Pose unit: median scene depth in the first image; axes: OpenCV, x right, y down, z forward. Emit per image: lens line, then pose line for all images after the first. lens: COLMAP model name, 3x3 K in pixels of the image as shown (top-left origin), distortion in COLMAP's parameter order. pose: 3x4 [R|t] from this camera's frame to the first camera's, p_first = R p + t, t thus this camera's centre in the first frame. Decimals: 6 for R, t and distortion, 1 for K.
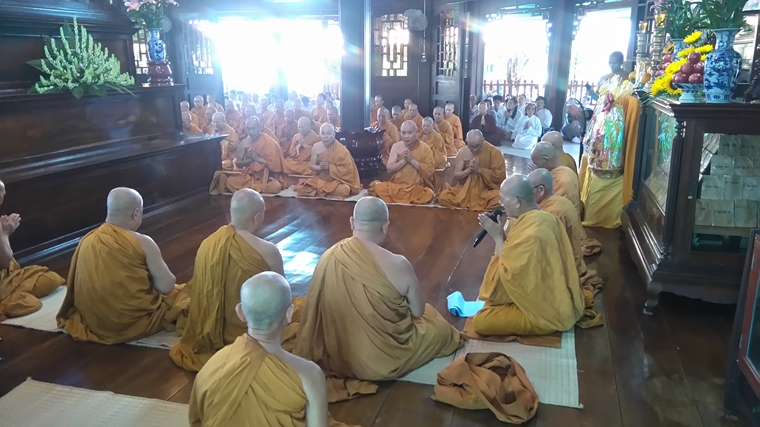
lens RADIAL K [[572.7, 0, 375.4], [0, 572.7, 216.8], [0, 0, 1]] dist [0.011301, -0.023007]
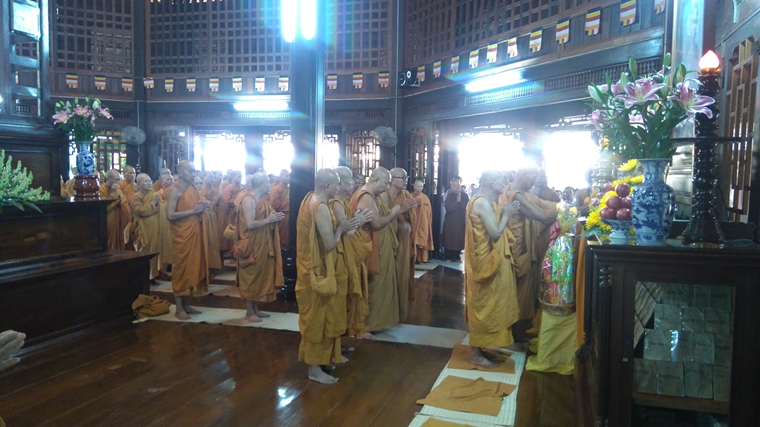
lens RADIAL K [[572.7, 0, 378.0], [0, 572.7, 214.3], [0, 0, 1]] dist [0.011301, -0.023007]
pose [[0.999813, 0.019258, -0.001849, 0.186513], [-0.019257, 0.981494, -0.190523, -0.069376], [-0.001854, 0.190523, 0.981681, 0.160758]]
